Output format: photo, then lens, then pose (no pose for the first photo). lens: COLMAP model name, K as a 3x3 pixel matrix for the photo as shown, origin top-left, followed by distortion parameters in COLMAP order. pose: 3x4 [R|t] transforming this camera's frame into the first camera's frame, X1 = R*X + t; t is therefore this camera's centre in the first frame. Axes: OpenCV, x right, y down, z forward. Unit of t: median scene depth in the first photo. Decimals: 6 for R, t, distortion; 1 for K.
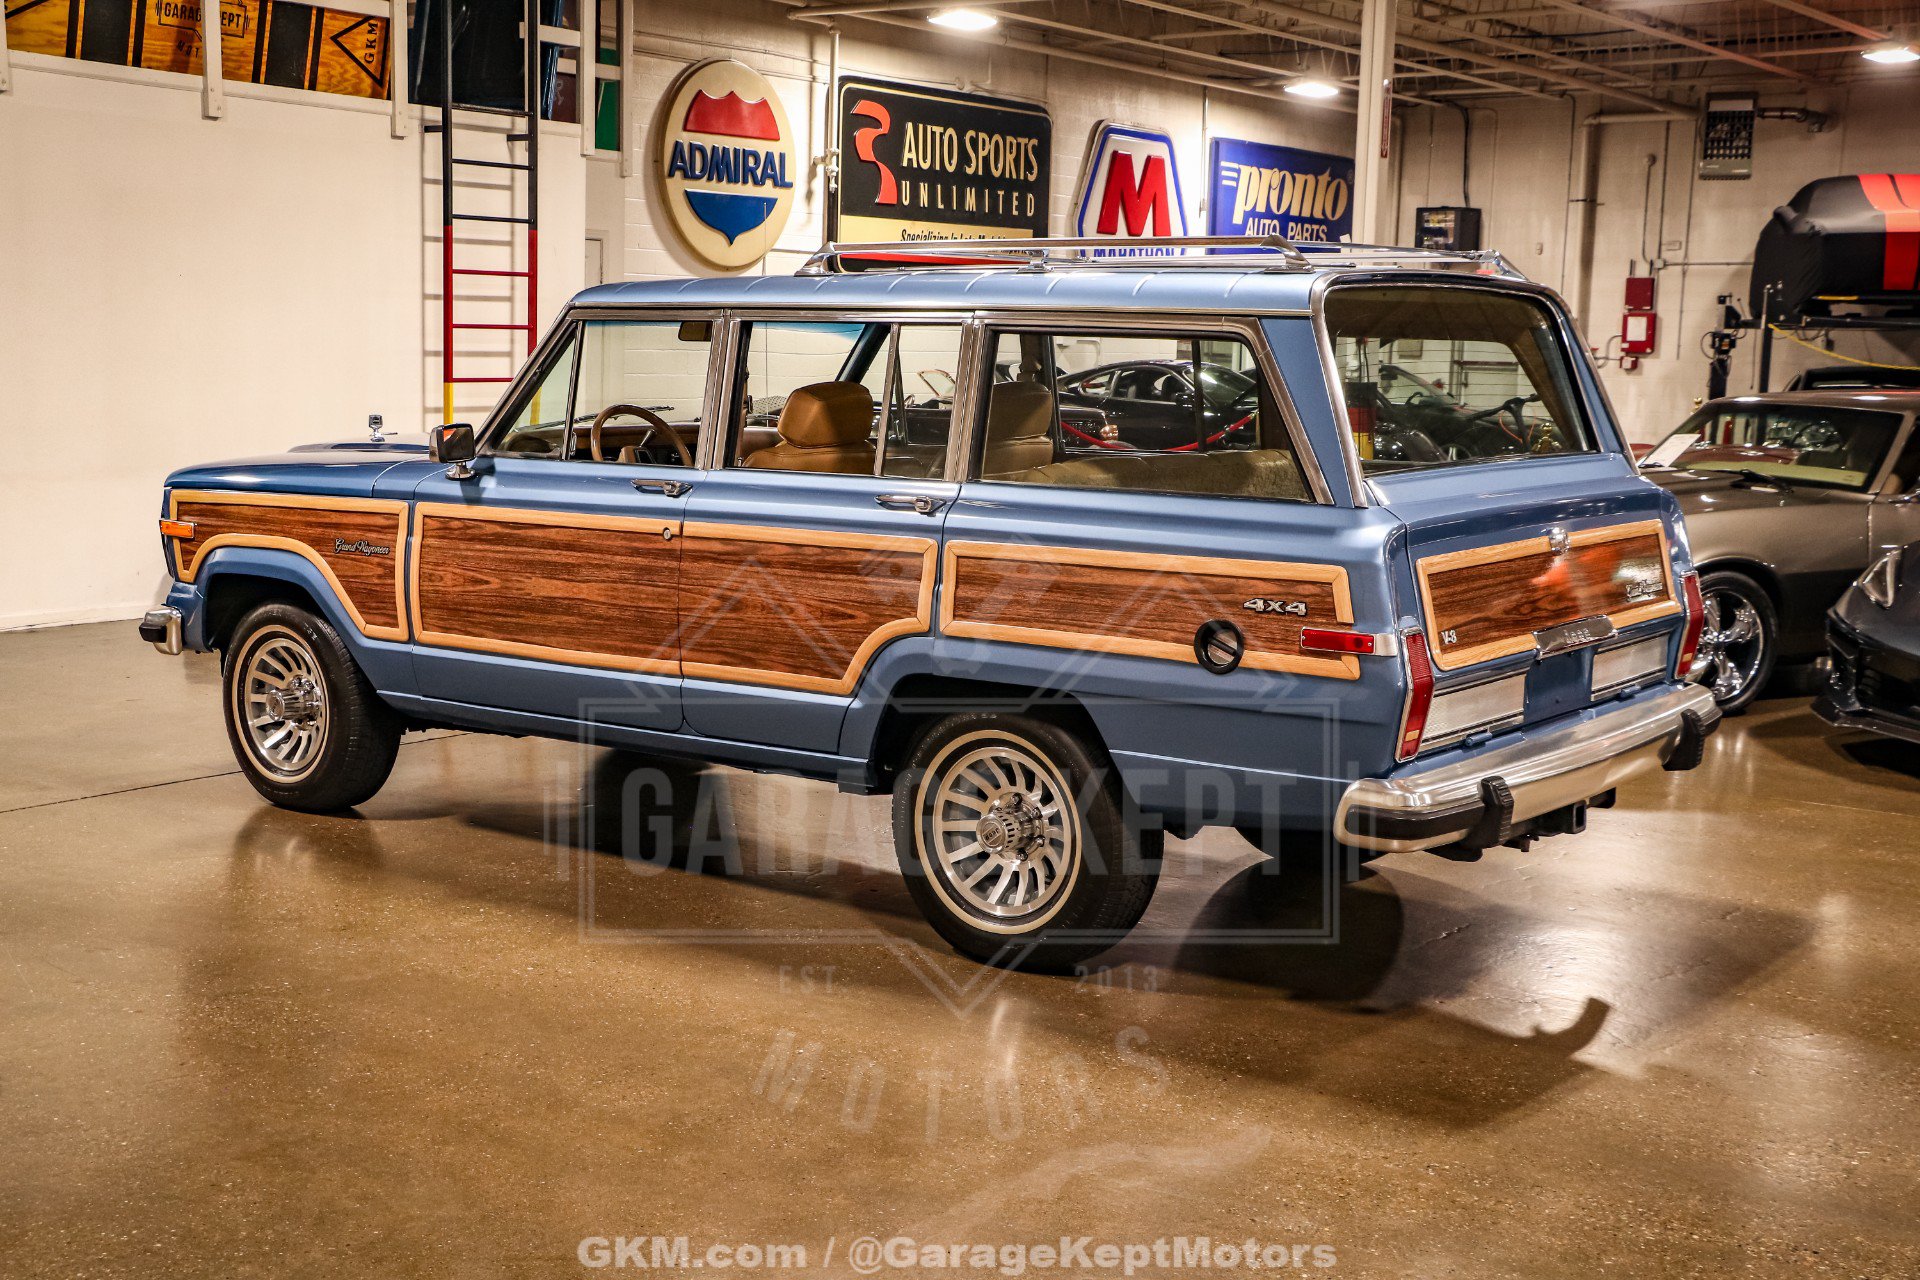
lens RADIAL K [[2210.5, 0, 924.3], [0, 2210.5, 657.4], [0, 0, 1]] dist [0.008597, 0.000000]
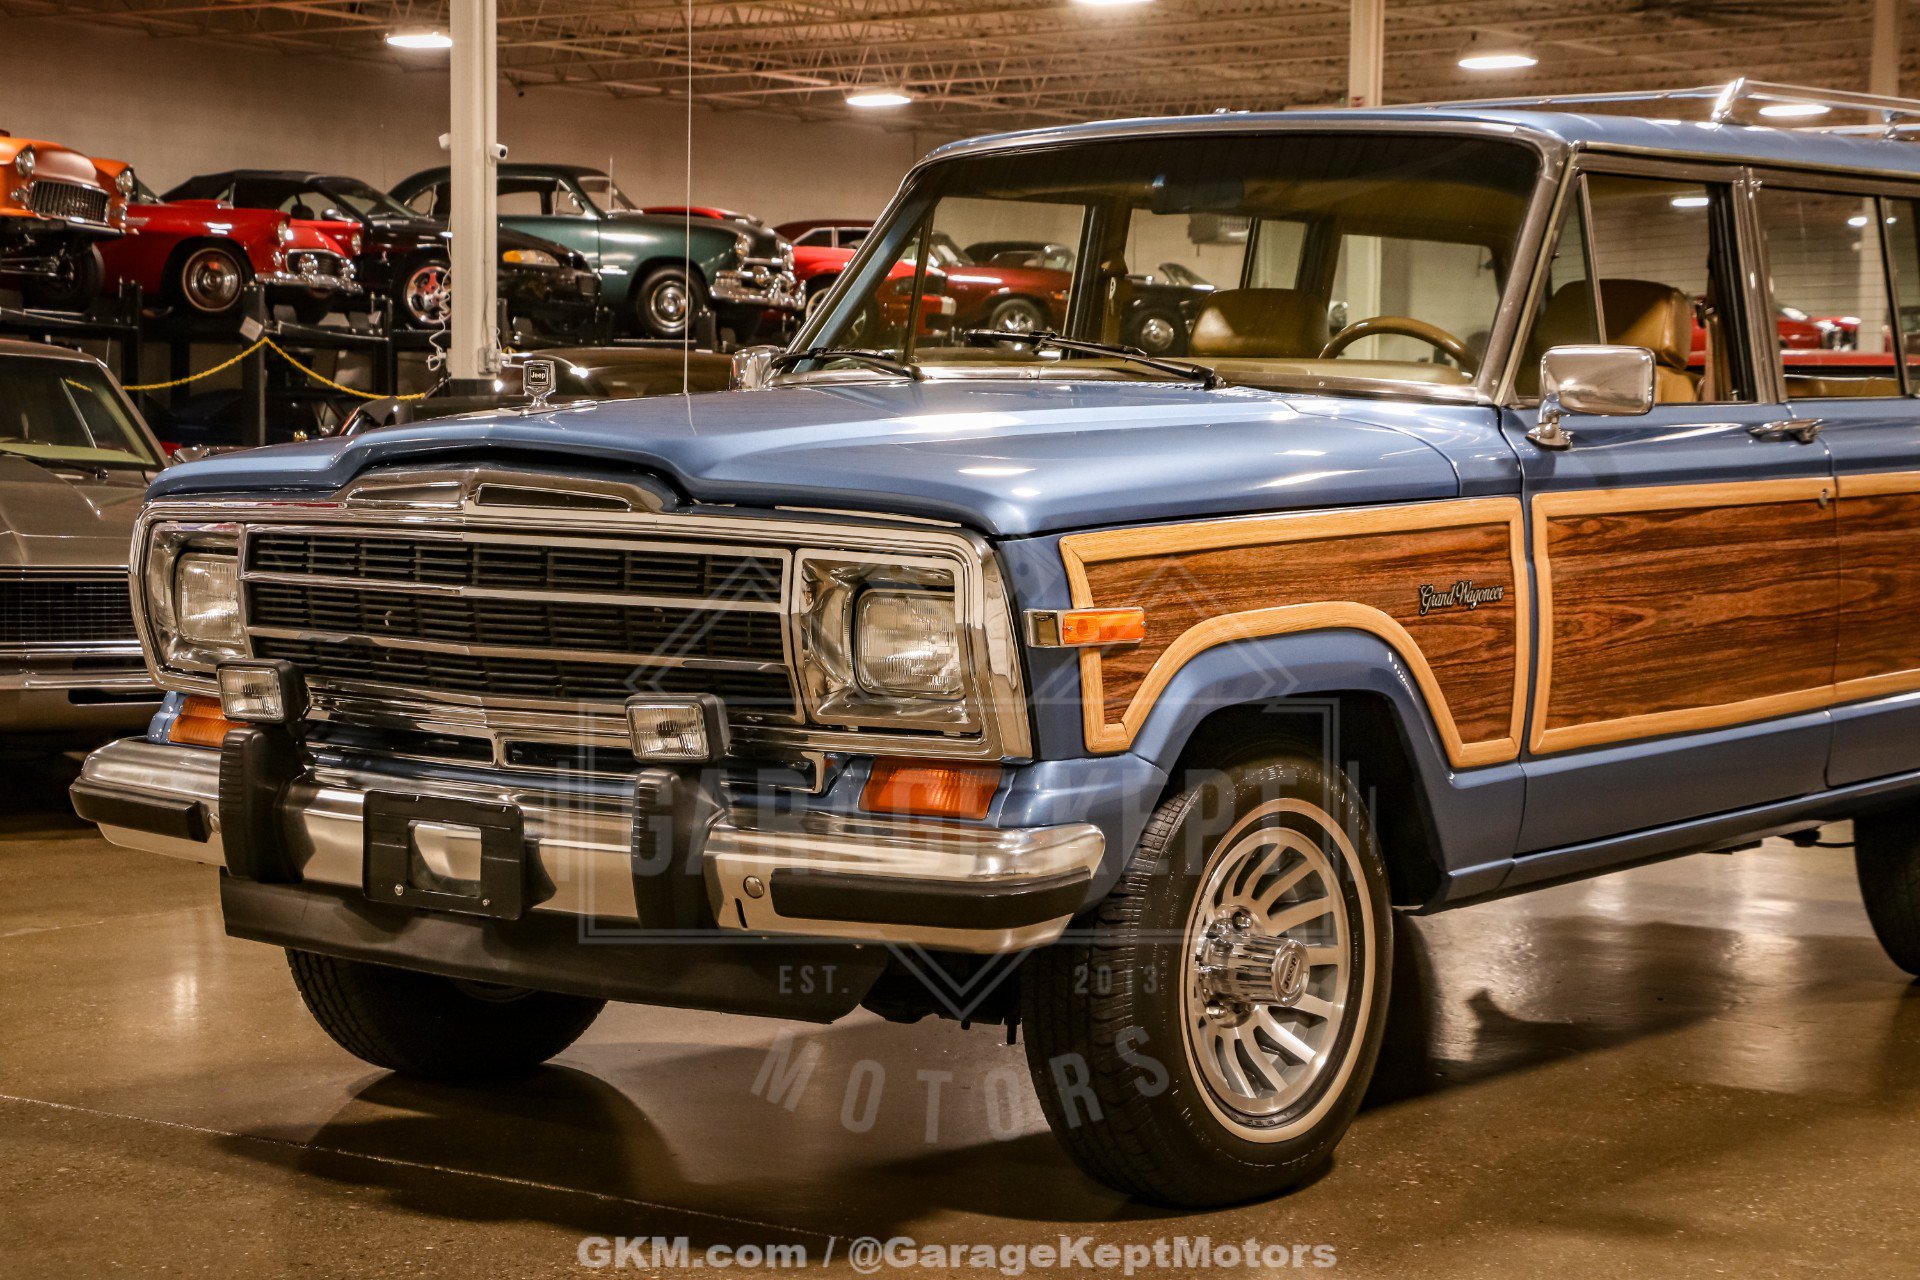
lens RADIAL K [[3523.9, 0, 964.0], [0, 3523.9, 658.5], [0, 0, 1]] dist [0.244662, 0.000000]
pose [[0.010333, -0.089269, 0.995954, -1.055832], [0.133997, 0.987148, 0.087089, -0.120174], [-0.990928, 0.132555, 0.022162, 1.083372]]
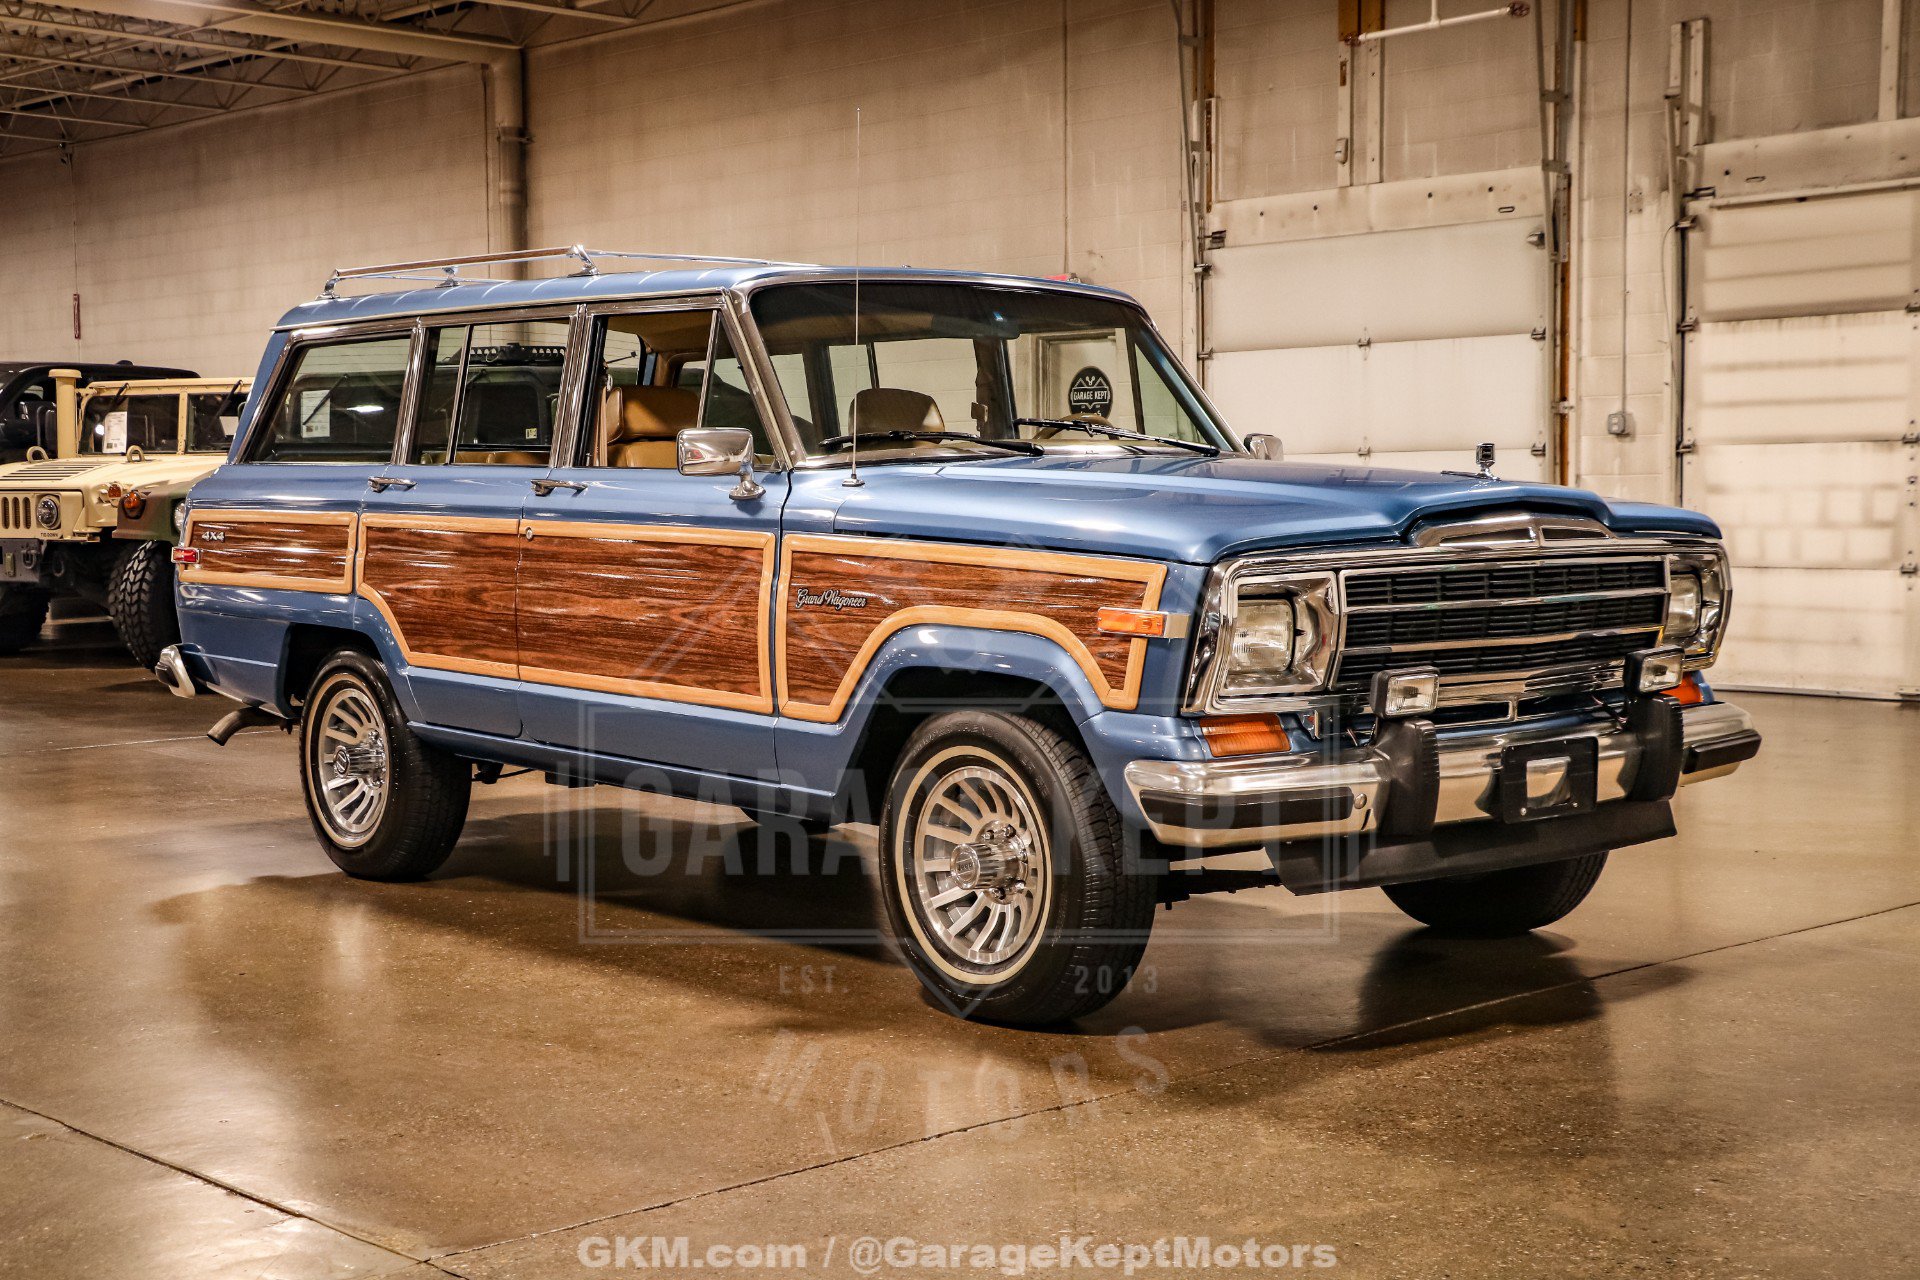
lens RADIAL K [[2578.8, 0, 972.5], [0, 2578.8, 661.8], [0, 0, 1]] dist [0.105285, 0.000000]
pose [[-0.981250, -0.019975, 0.191700, -0.289368], [0.021464, 0.977103, 0.211681, -0.238608], [-0.191539, 0.211826, -0.958354, 2.013831]]
